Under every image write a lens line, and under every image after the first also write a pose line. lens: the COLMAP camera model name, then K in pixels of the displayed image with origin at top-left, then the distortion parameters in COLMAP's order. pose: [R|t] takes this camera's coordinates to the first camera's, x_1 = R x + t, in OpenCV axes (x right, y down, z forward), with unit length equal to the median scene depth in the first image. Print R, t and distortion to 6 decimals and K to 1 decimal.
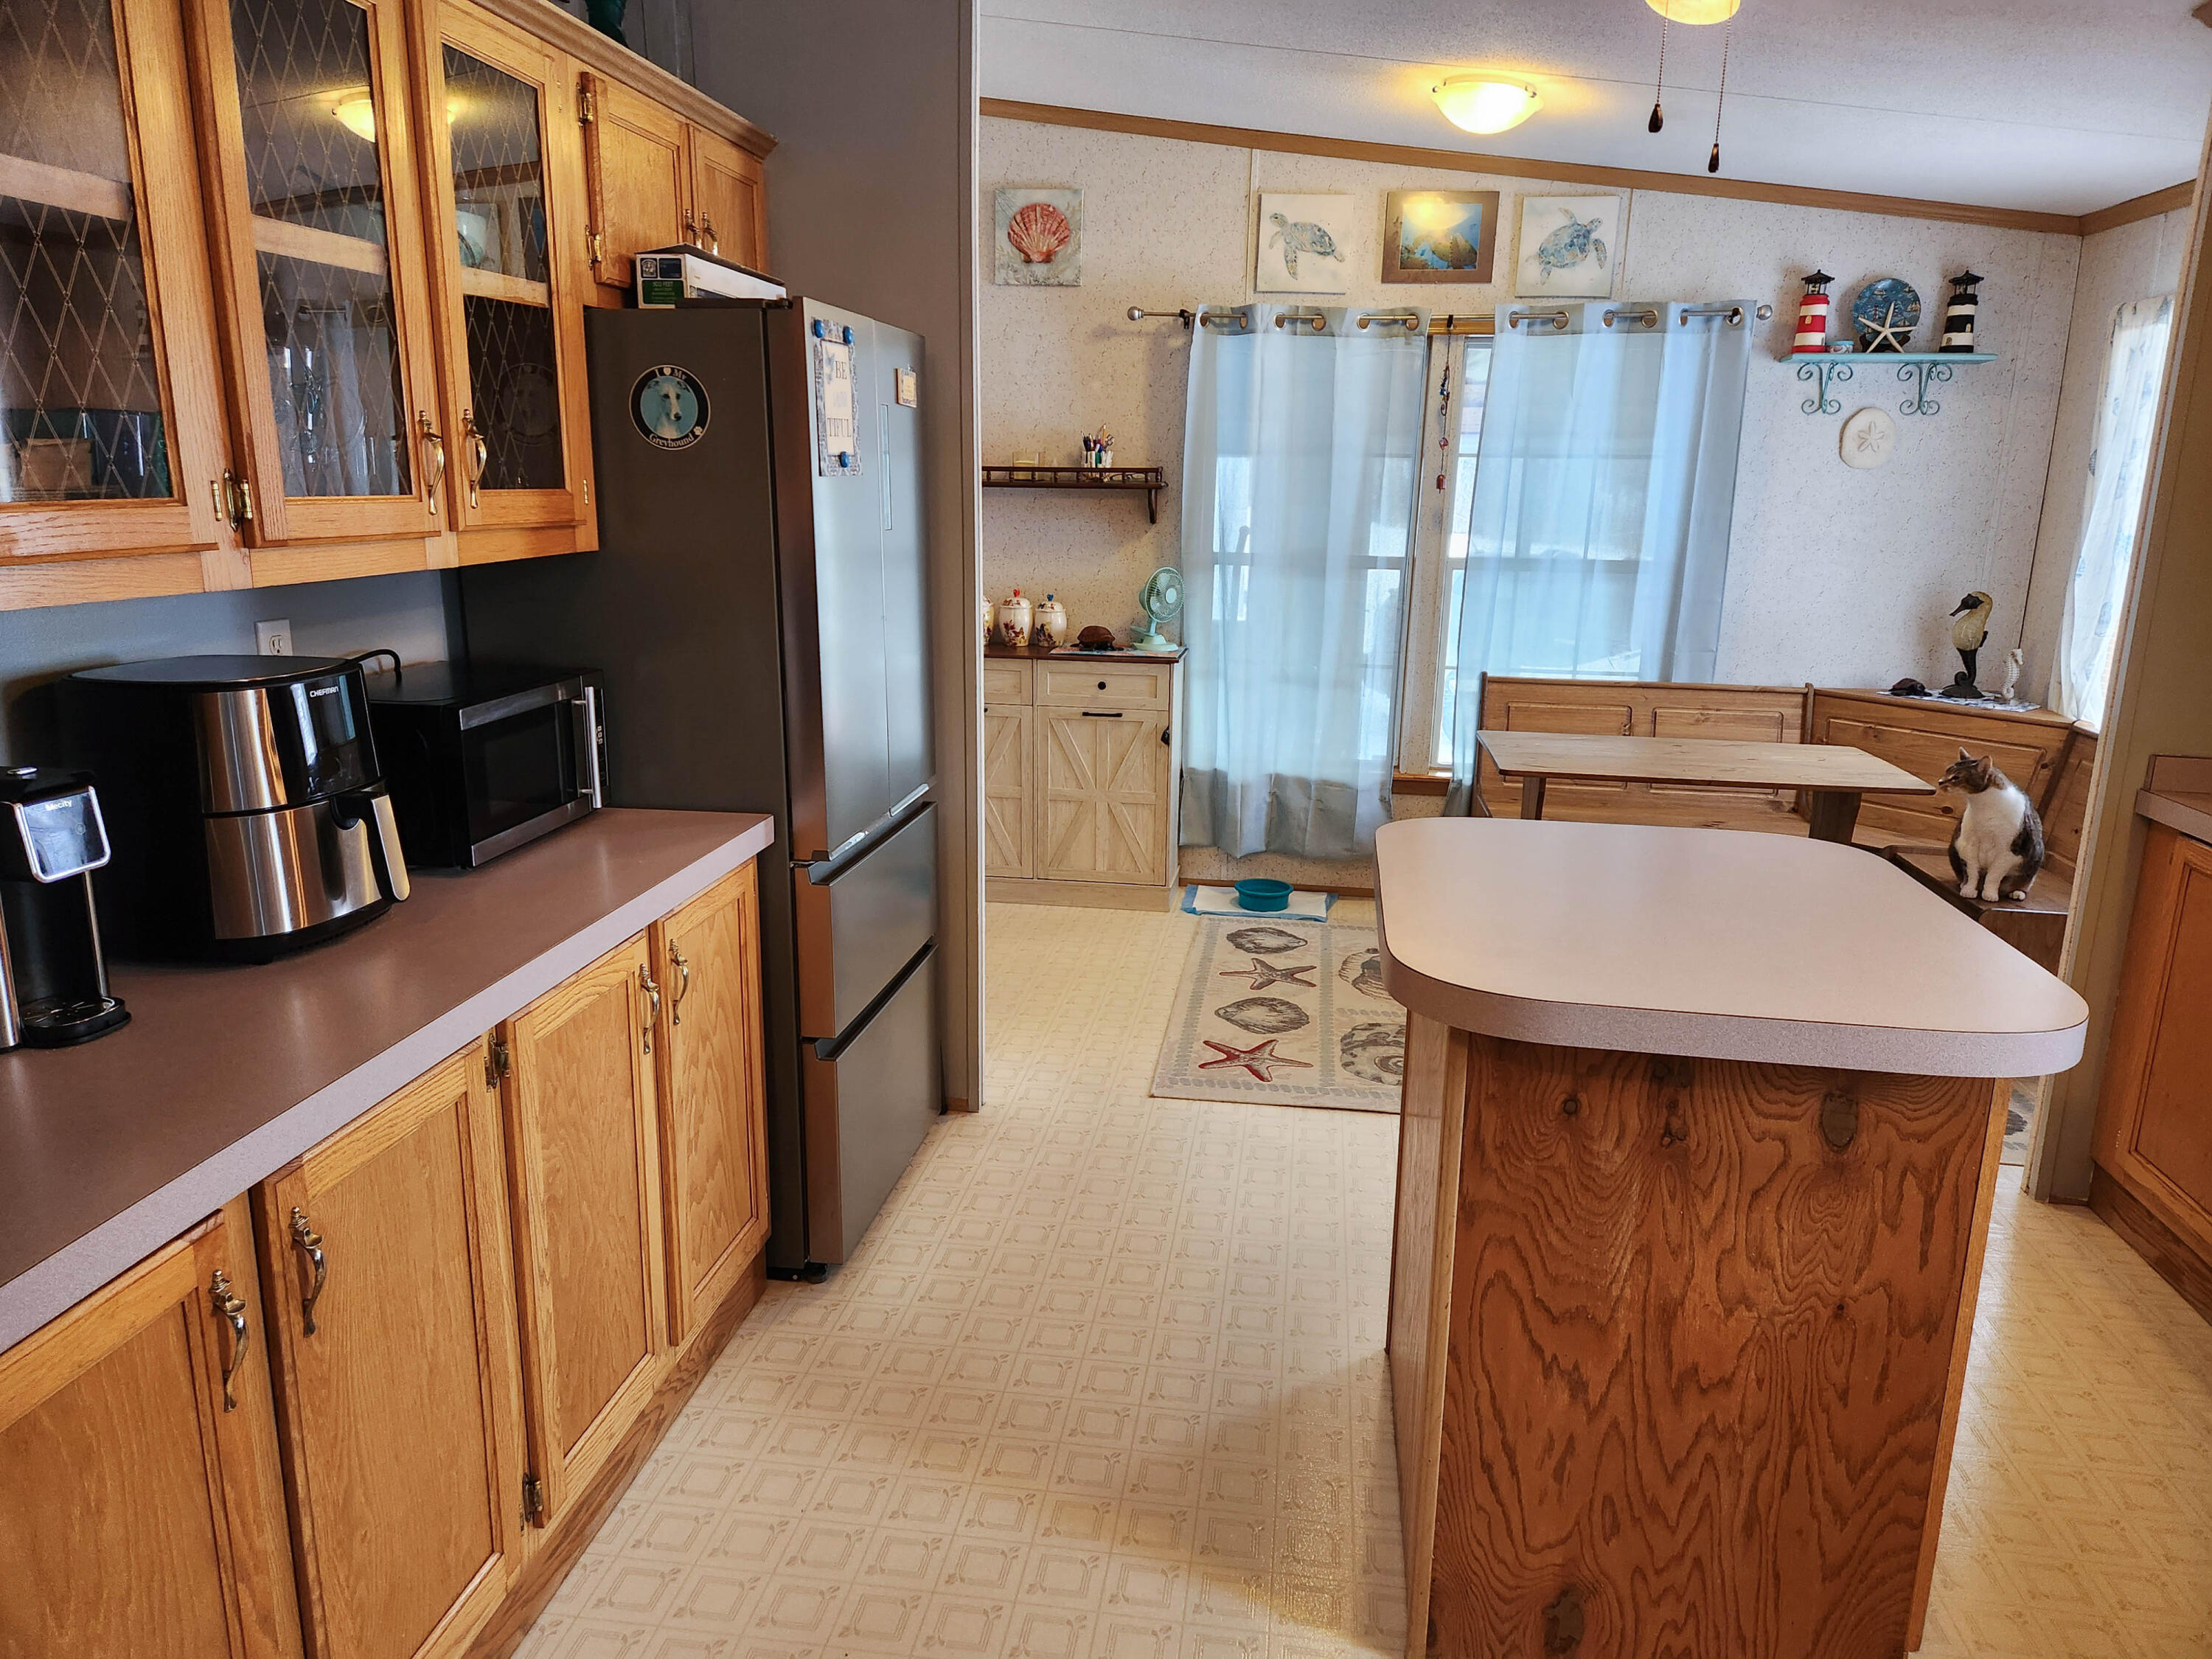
lens RADIAL K [[1471.9, 0, 1106.9], [0, 1471.9, 822.4], [0, 0, 1]] dist [0.086139, -0.080085]
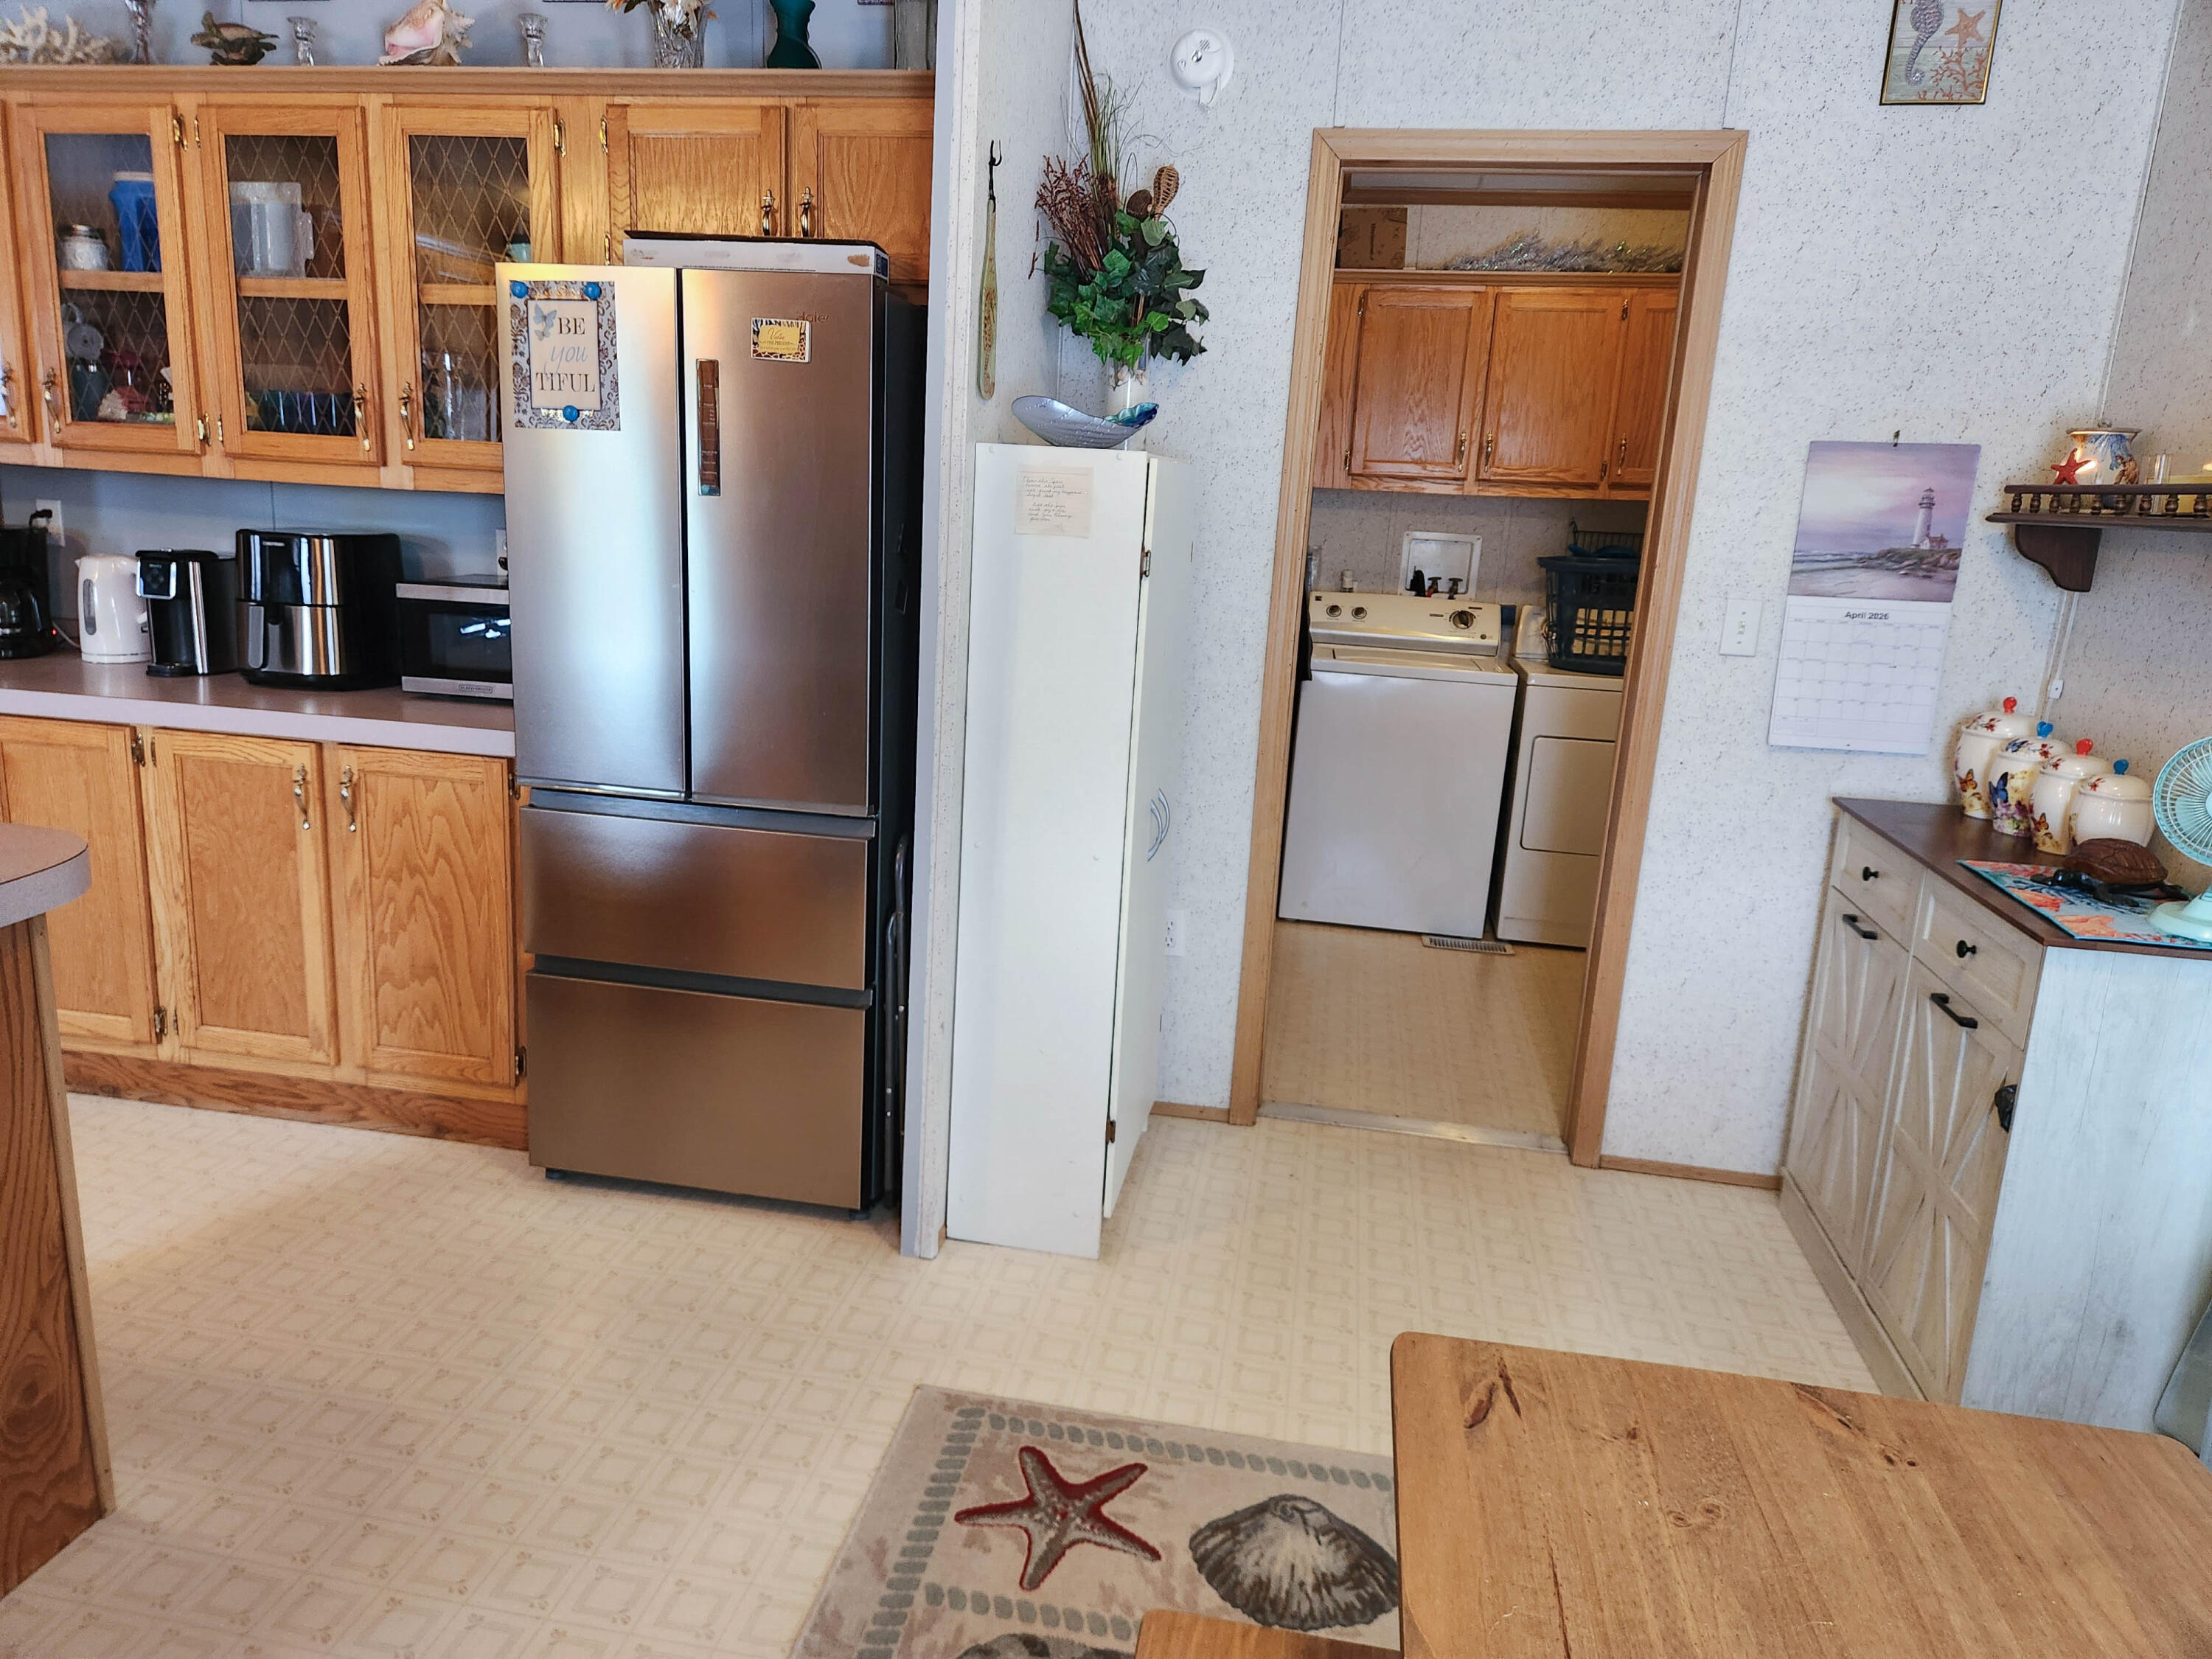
lens RADIAL K [[1482.3, 0, 1086.7], [0, 1482.3, 816.3], [0, 0, 1]] dist [0.073293, -0.073868]
pose [[-0.034020, 0.206352, -0.977886, 0.515080], [-0.276555, 0.938302, 0.207620, -0.173970], [0.960396, 0.277502, 0.025146, 0.813555]]
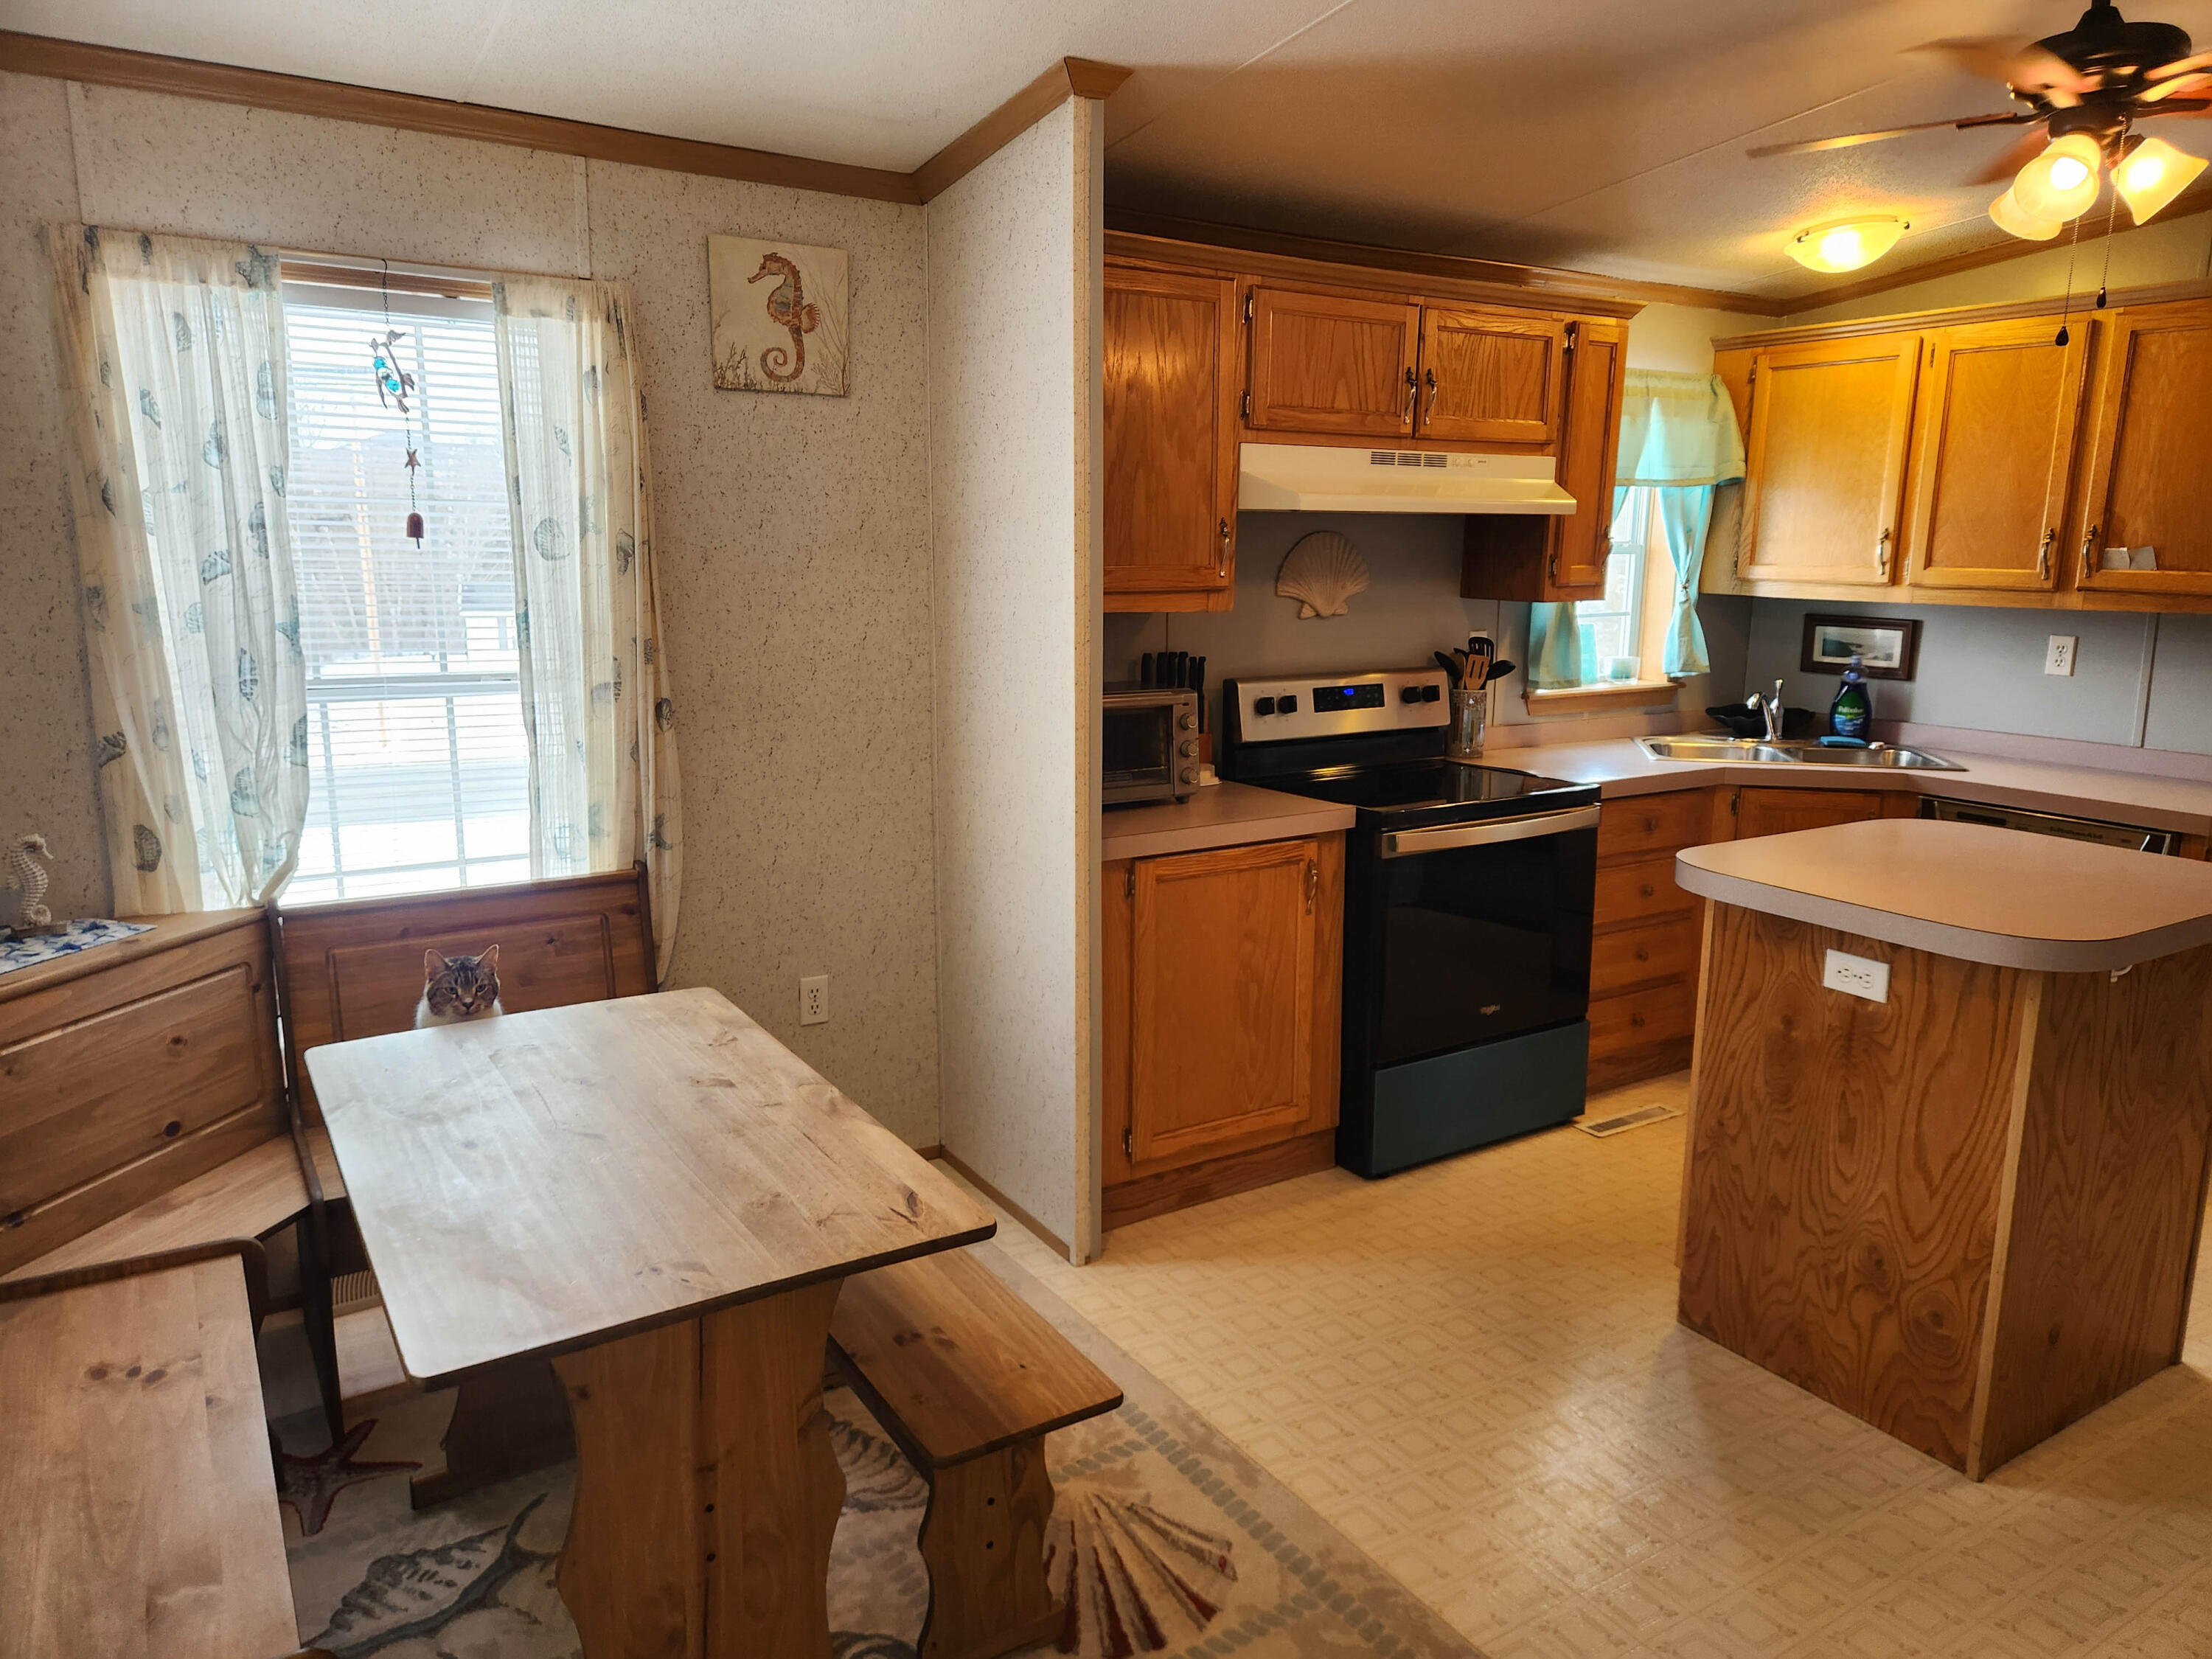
lens RADIAL K [[1479.4, 0, 1122.7], [0, 1479.4, 817.8], [0, 0, 1]] dist [0.080221, -0.072983]
pose [[-0.655660, -0.169703, 0.735738, -0.053051], [0.147335, 0.926929, 0.345101, -0.264922], [-0.740542, 0.334669, -0.582747, 1.079121]]
